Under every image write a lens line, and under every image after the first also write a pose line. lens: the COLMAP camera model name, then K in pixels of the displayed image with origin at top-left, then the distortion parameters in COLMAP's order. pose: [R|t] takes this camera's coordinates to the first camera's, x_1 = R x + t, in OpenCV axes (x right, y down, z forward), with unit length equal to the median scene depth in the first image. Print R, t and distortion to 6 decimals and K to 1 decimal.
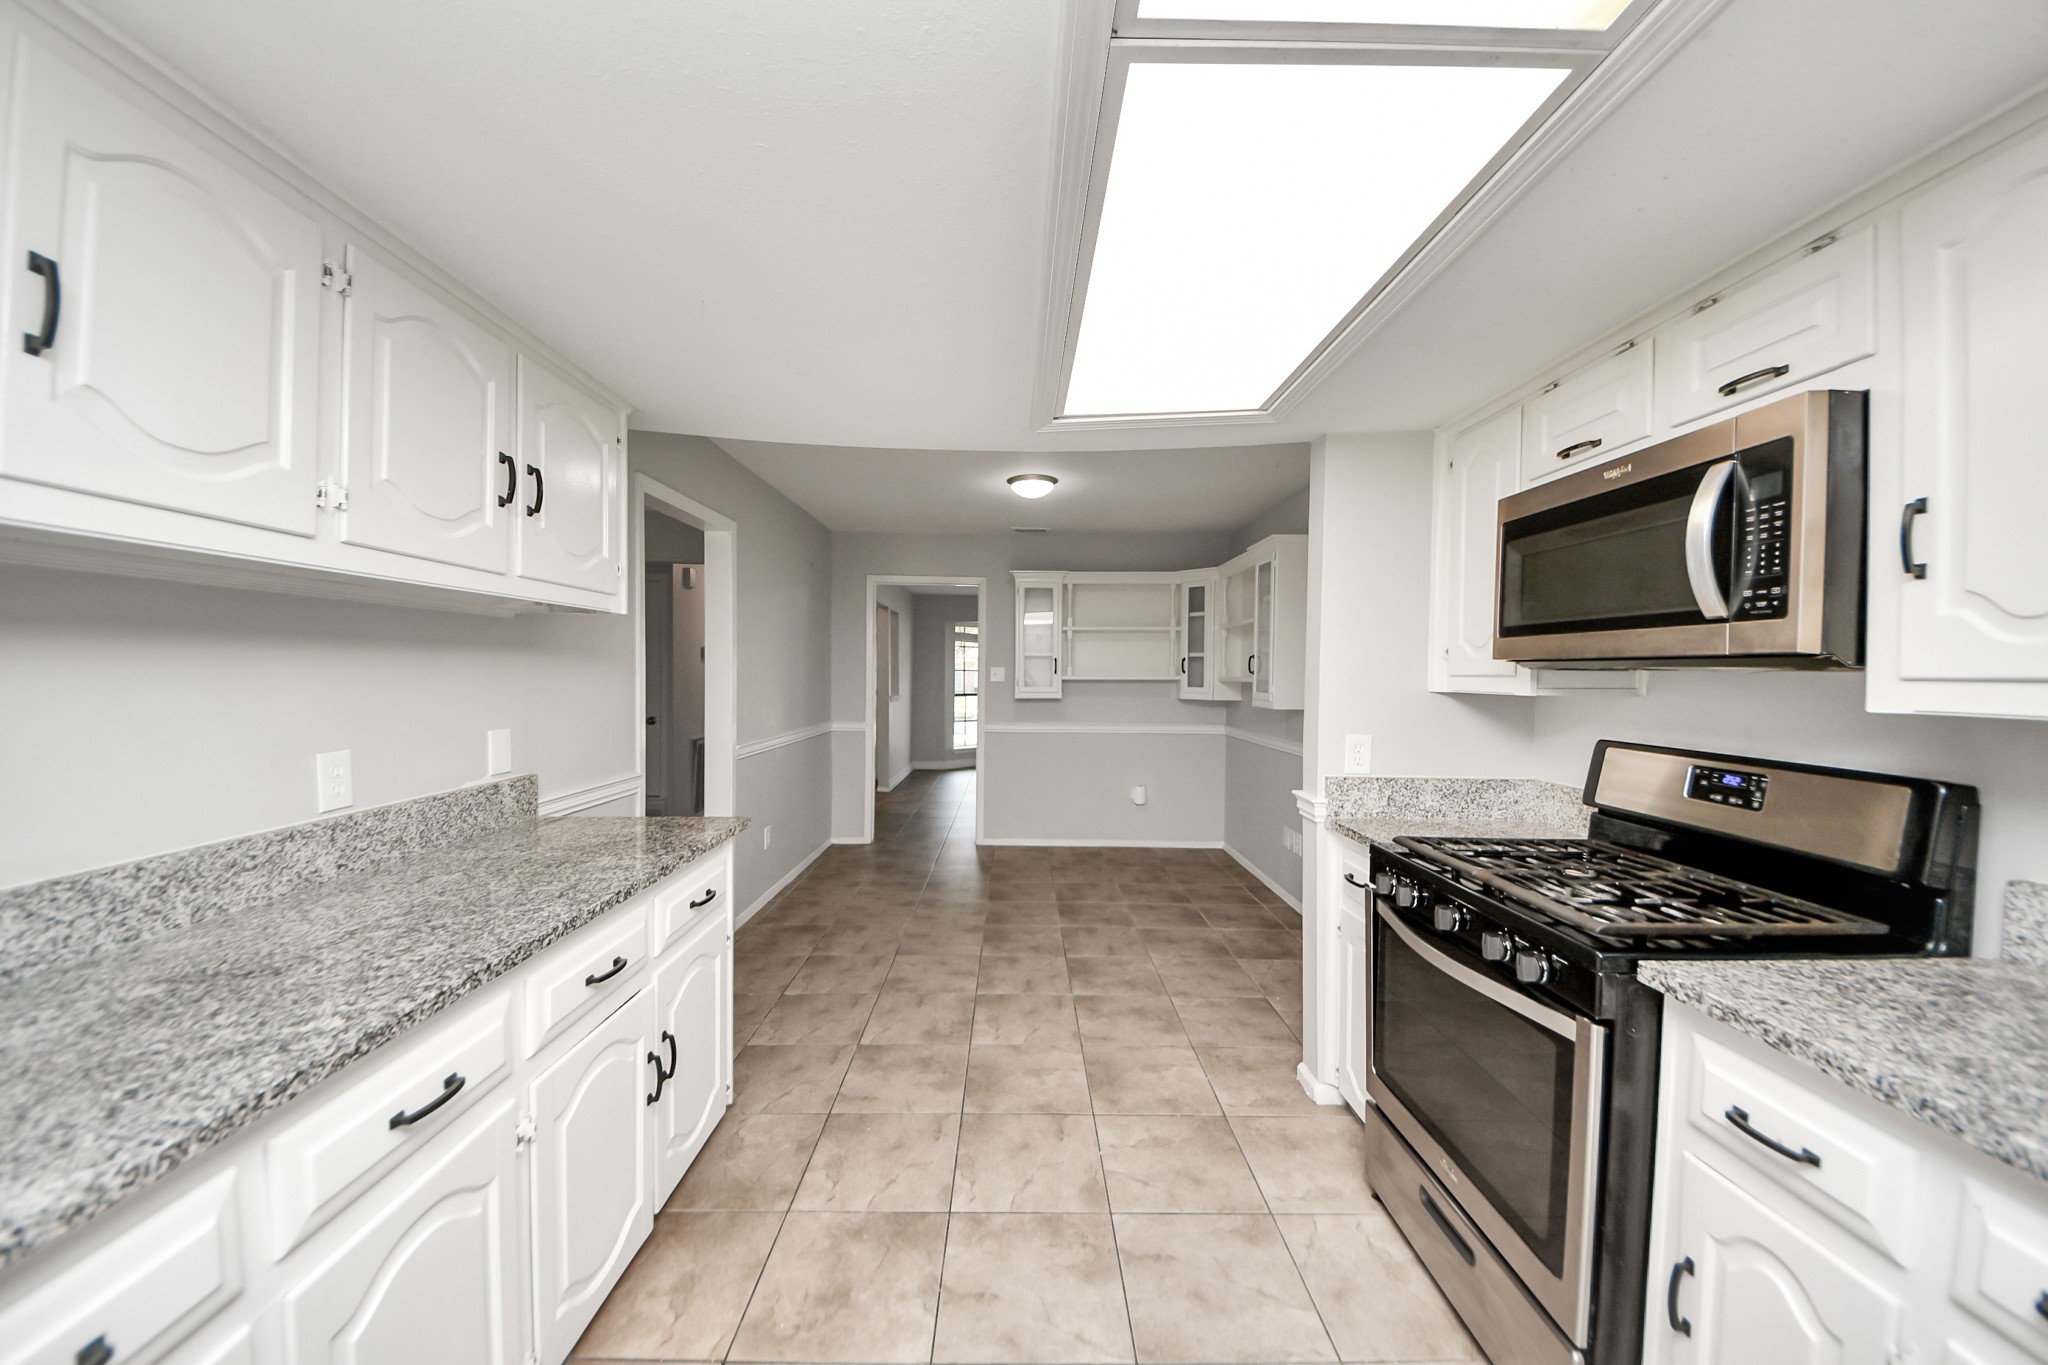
lens RADIAL K [[728.4, 0, 1023.3], [0, 728.4, 689.8], [0, 0, 1]] dist [0.045891, -0.028322]
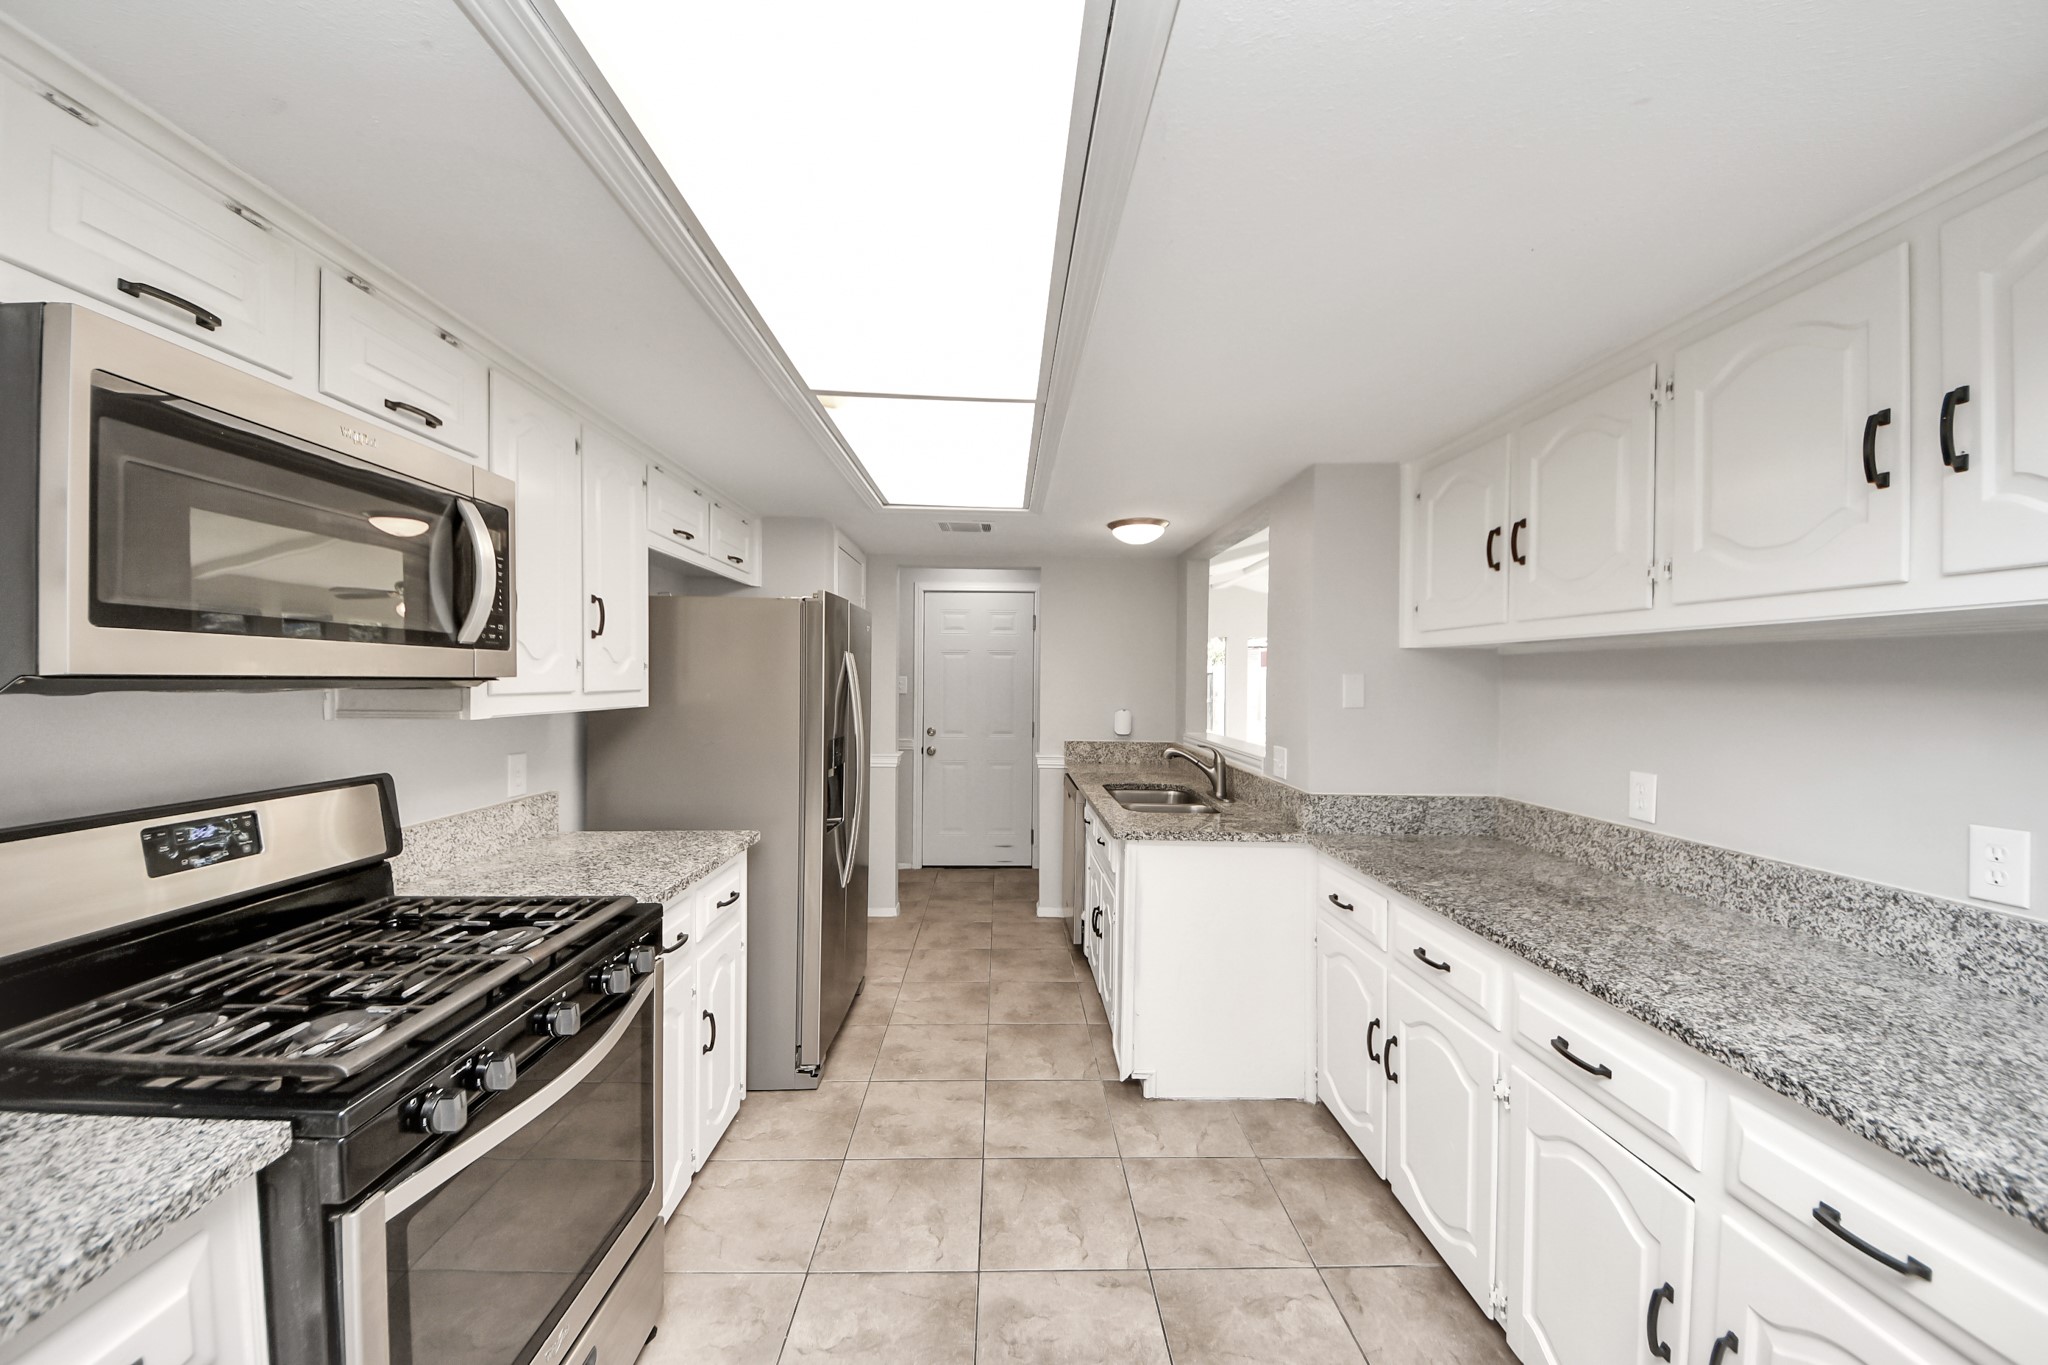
lens RADIAL K [[728.4, 0, 1023.3], [0, 728.4, 689.8], [0, 0, 1]] dist [0.045891, -0.028322]
pose [[-0.999766, -0.018701, -0.010883, 0.118953], [-0.019093, 0.999128, 0.037117, -0.077733], [0.010179, 0.037316, -0.999252, 1.928052]]
